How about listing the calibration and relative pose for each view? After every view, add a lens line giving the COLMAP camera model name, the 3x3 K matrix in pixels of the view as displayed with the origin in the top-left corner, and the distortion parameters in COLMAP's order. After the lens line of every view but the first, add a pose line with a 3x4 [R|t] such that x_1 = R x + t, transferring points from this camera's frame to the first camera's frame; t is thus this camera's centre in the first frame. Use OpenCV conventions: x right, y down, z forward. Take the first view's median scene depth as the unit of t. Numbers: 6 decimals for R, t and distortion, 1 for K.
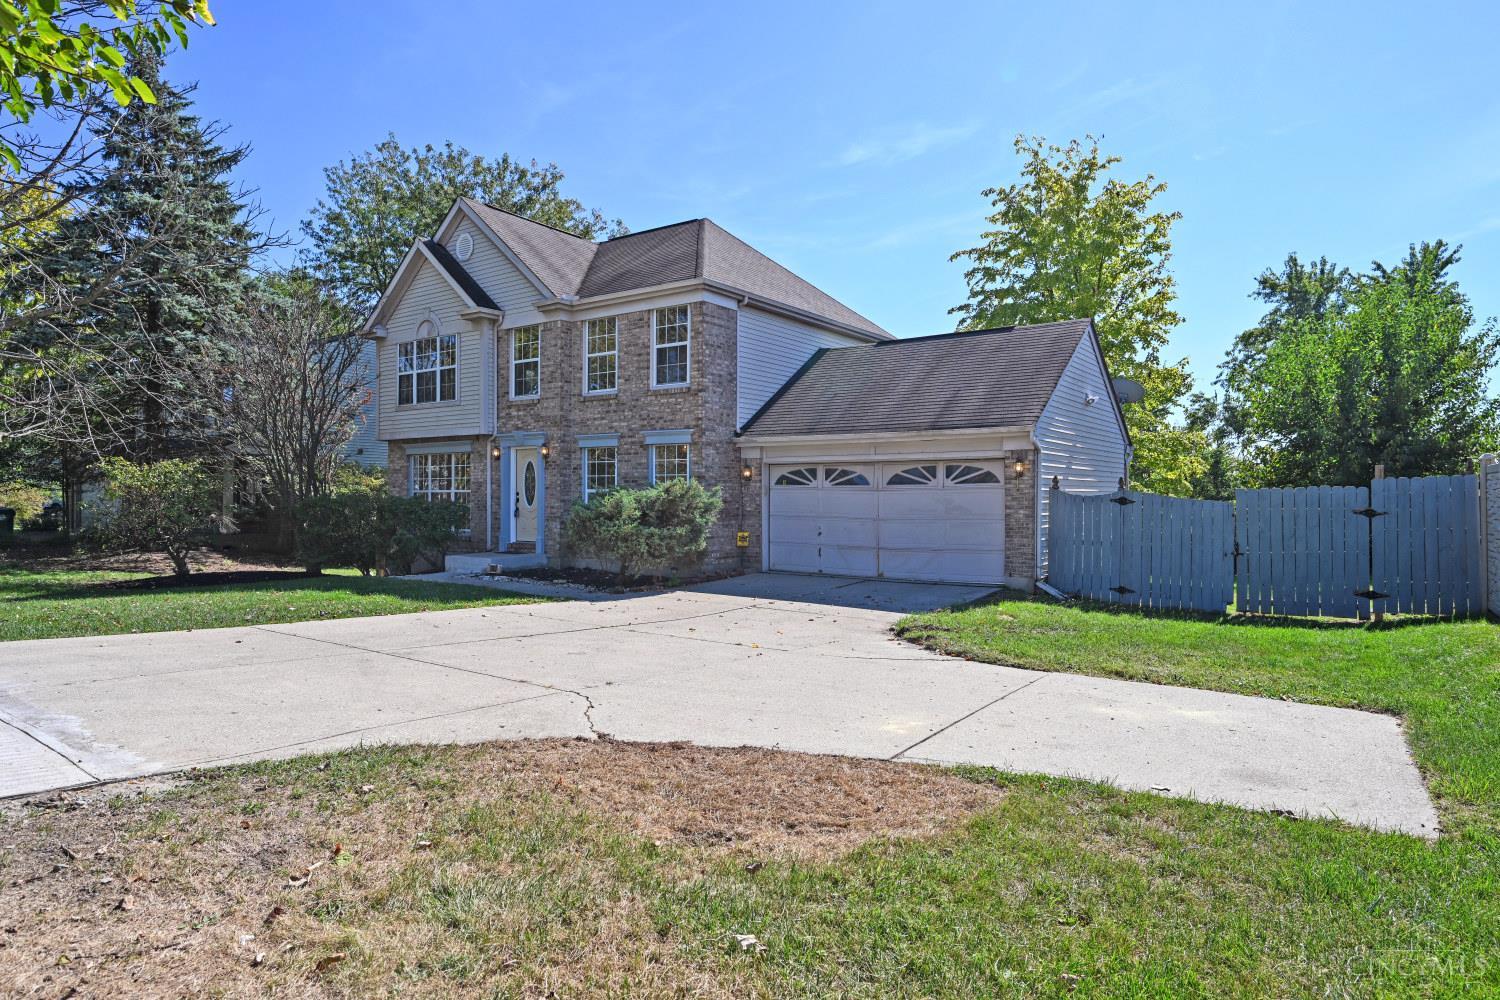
lens RADIAL K [[880.1, 0, 750.0], [0, 880.1, 500.0], [0, 0, 1]] dist [-0.006390, -0.000272]
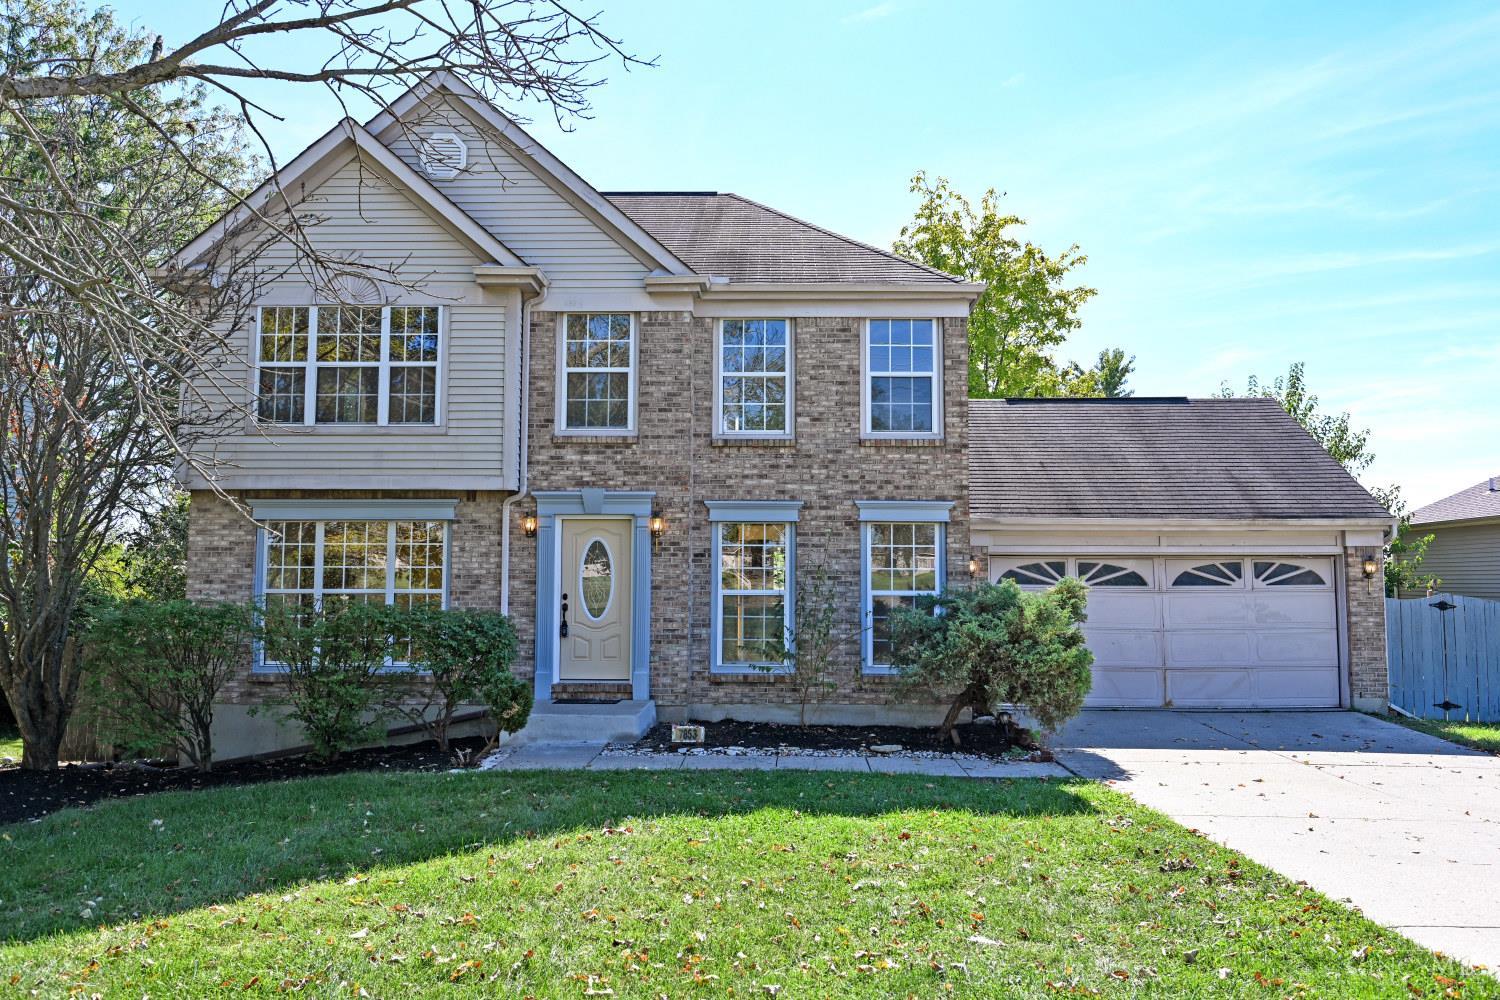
lens RADIAL K [[1081.9, 0, 750.0], [0, 1081.9, 500.0], [0, 0, 1]] dist [-0.001315, 0.000149]
pose [[0.821499, 0.046241, 0.568331, -0.609725], [0.001473, 0.996531, -0.083210, -0.011895], [-0.570207, 0.069194, 0.818582, 0.375695]]
